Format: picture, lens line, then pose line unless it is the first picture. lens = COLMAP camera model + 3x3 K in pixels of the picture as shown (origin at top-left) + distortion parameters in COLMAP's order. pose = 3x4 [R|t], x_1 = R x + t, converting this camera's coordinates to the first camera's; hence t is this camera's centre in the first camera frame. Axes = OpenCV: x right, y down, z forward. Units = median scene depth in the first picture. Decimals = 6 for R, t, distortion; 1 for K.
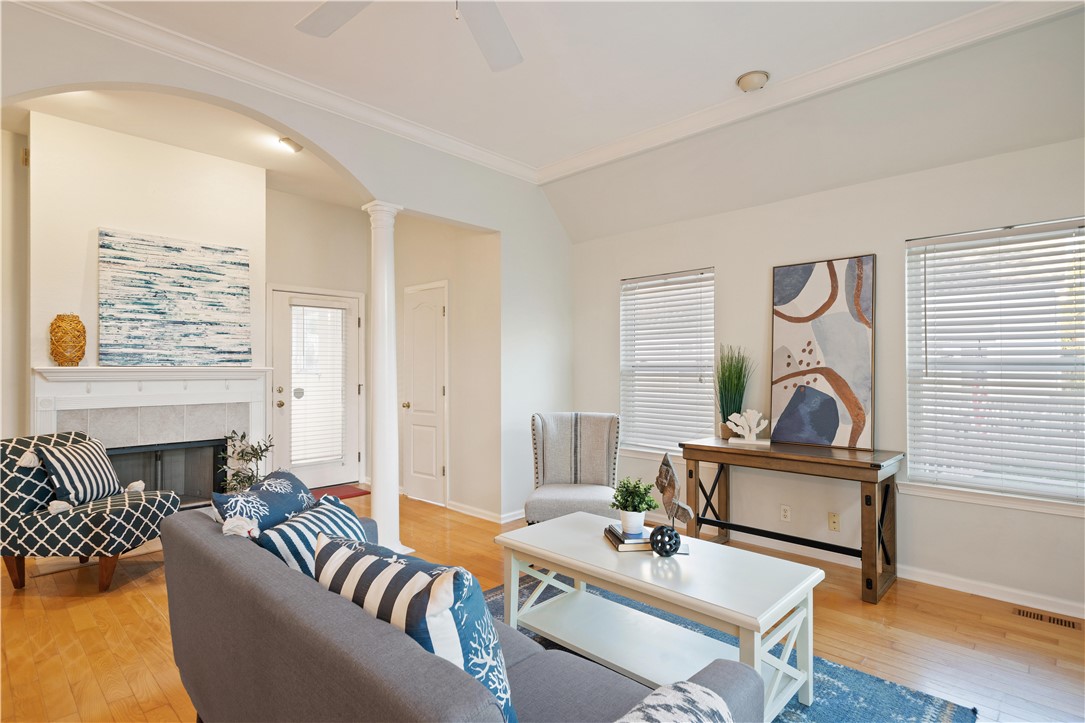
lens RADIAL K [[543.8, 0, 537.9], [0, 543.8, 364.0], [0, 0, 1]] dist [0.001526, 0.001363]
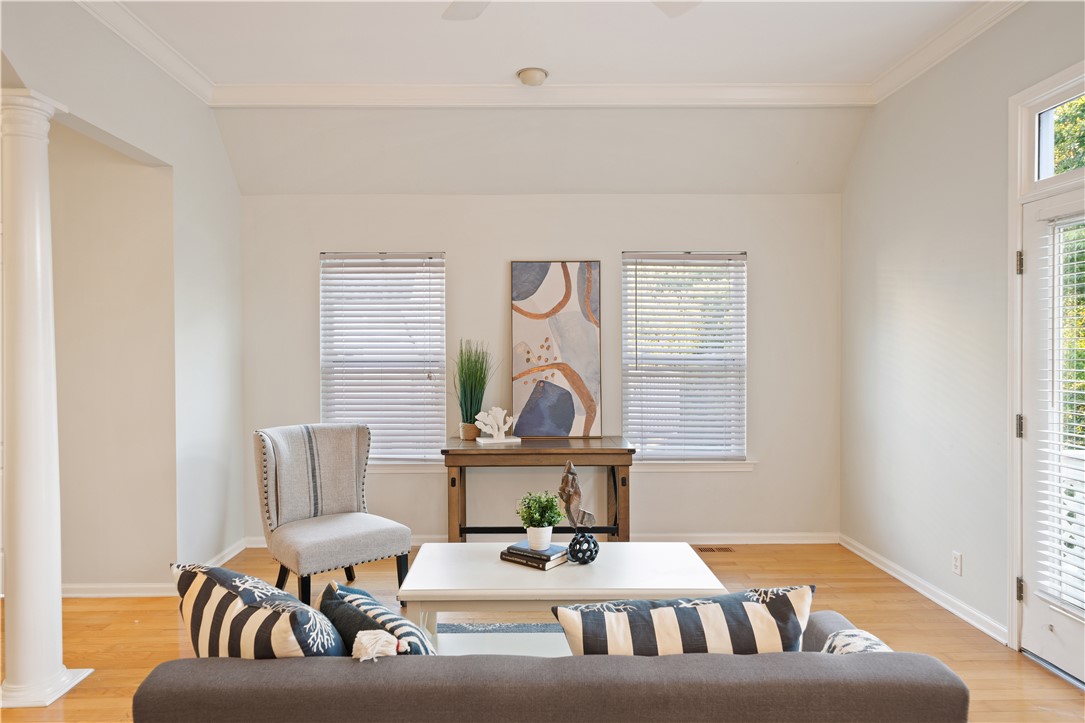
lens RADIAL K [[667.9, 0, 524.9], [0, 667.9, 354.4], [0, 0, 1]] dist [0.002930, -0.000567]
pose [[0.715692, -0.010737, 0.698334, -0.407449], [-0.002578, 0.999834, 0.018014, -0.031924], [-0.698411, -0.014693, 0.715546, 0.117292]]
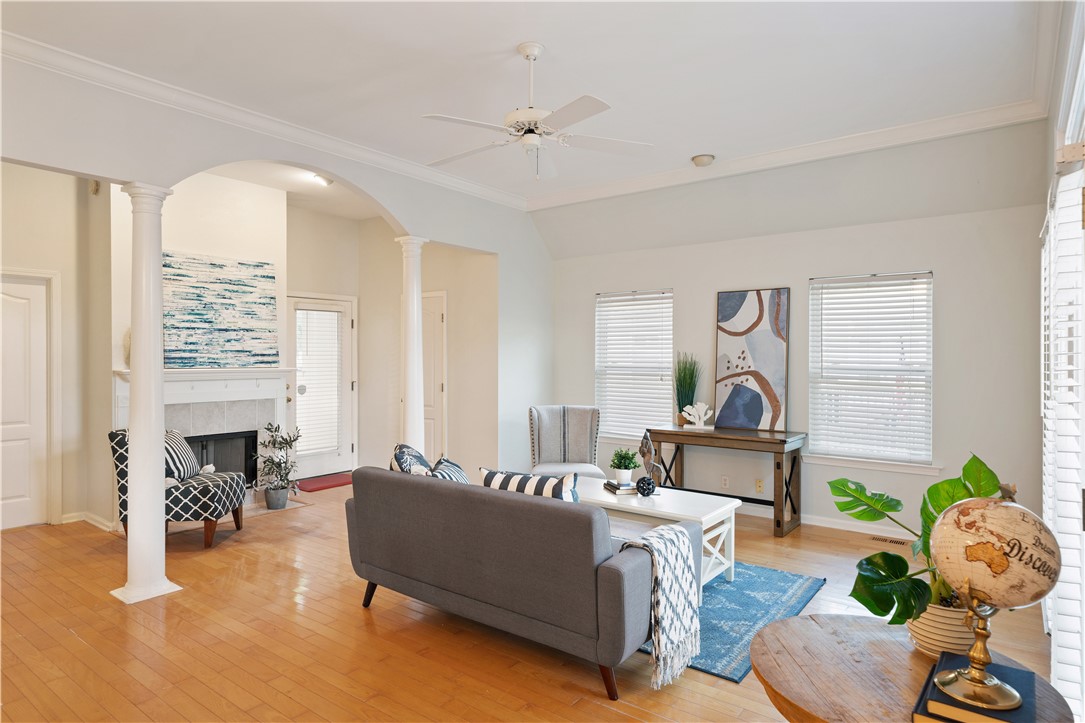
lens RADIAL K [[619.2, 0, 537.4], [0, 619.2, 361.4], [0, 0, 1]] dist [0.005726, -0.000318]
pose [[0.993739, 0.001908, 0.111706, -0.161252], [-0.003680, 0.999871, 0.015659, -0.036386], [-0.111662, -0.015972, 0.993618, -0.427891]]
